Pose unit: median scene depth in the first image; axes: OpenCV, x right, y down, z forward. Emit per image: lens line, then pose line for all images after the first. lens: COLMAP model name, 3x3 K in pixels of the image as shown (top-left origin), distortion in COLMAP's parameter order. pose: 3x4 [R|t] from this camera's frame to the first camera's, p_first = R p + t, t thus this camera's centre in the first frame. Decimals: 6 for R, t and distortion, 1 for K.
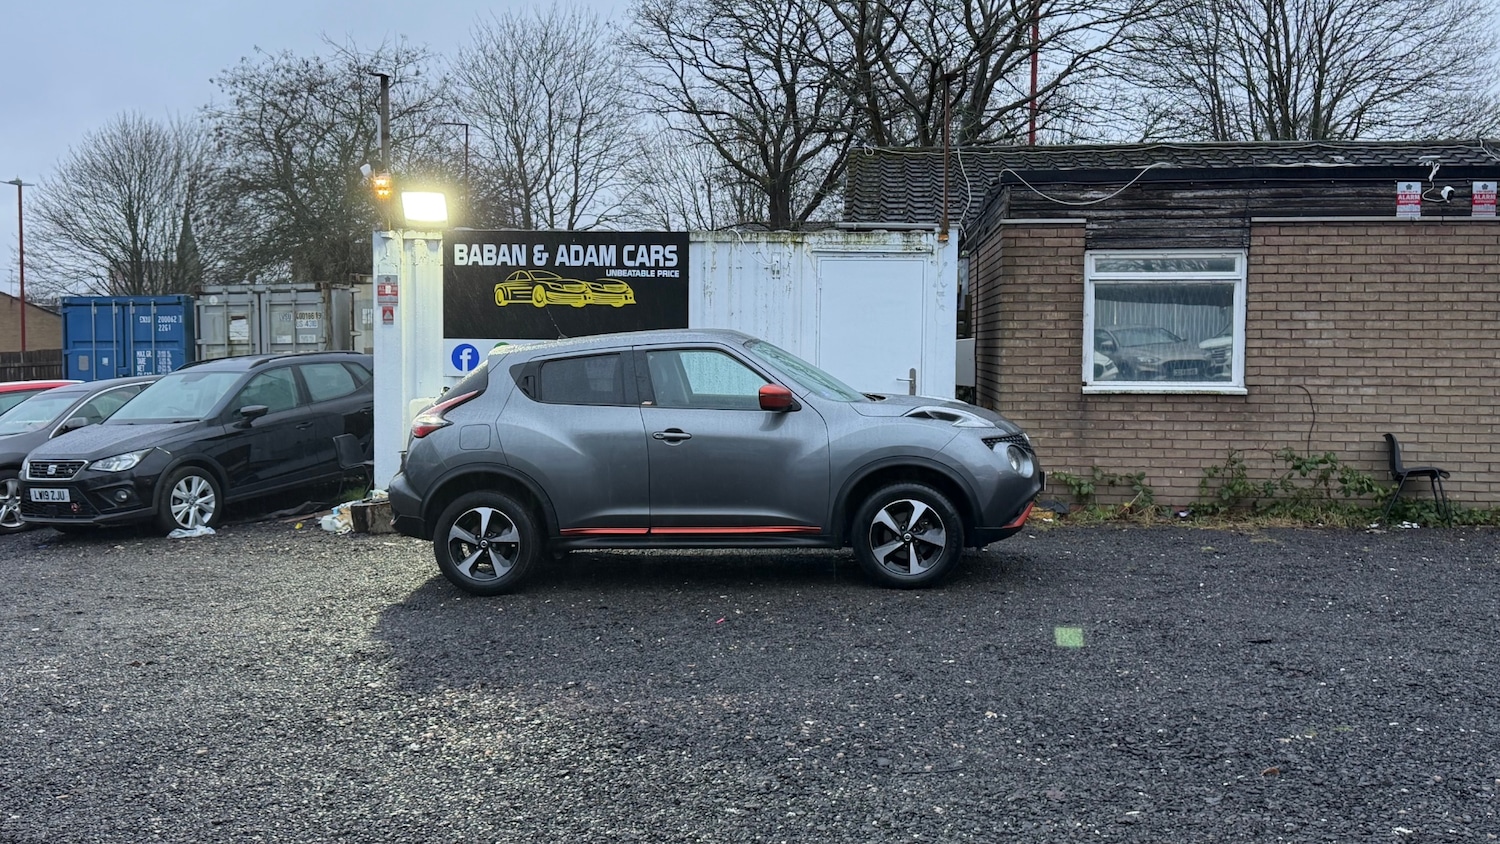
lens RADIAL K [[1465.5, 0, 739.5], [0, 1465.5, 420.0], [0, 0, 1]] dist [0.157908, -0.286178]
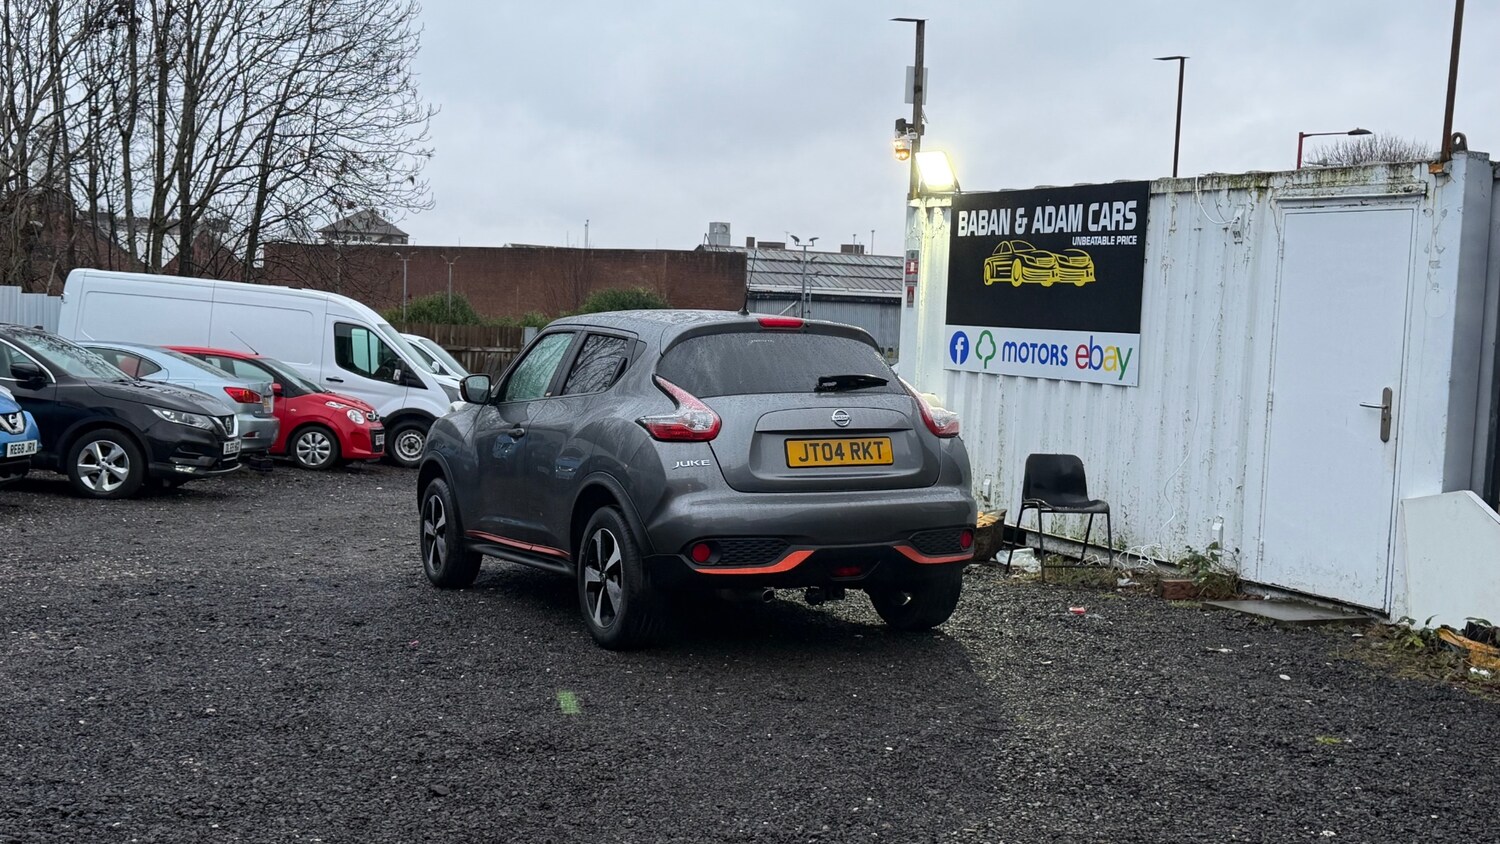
lens RADIAL K [[1682.4, 0, 737.8], [0, 1682.4, 430.5], [0, 0, 1]] dist [0.189910, -0.427983]
pose [[0.532863, 0.075869, -0.842794, 0.563145], [-0.079457, 0.996058, 0.039429, -0.023954], [0.842463, 0.045955, 0.536791, 0.392472]]
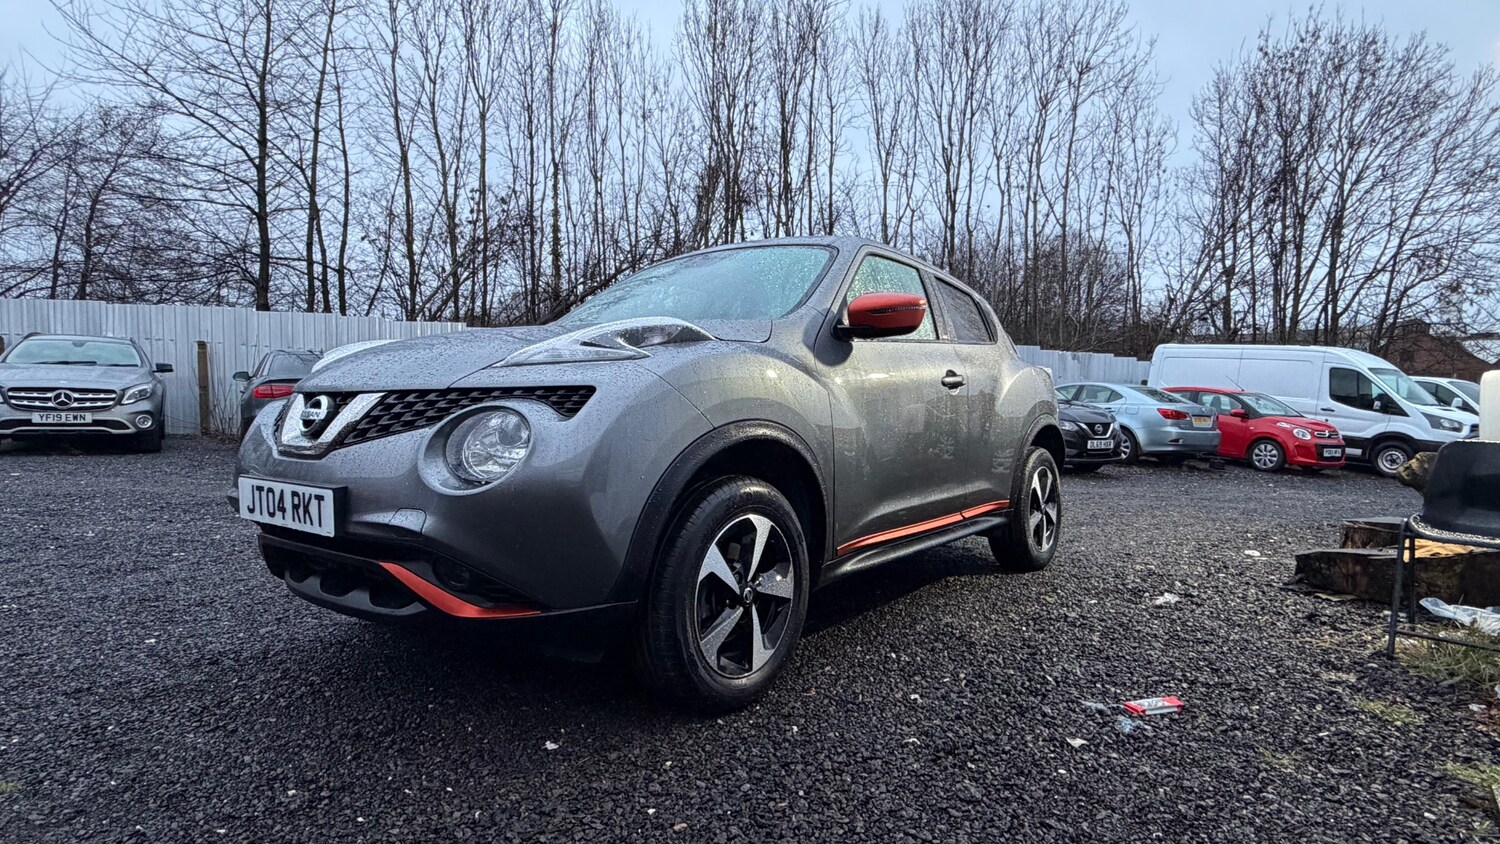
lens RADIAL K [[807.3, 0, 745.8], [0, 807.3, 421.5], [0, 0, 1]] dist [0.011751, -0.000514]
pose [[-0.511759, 0.040975, -0.858151, 0.244616], [-0.044240, 0.996280, 0.073954, -0.004642], [0.857989, 0.075811, -0.508043, 0.907219]]
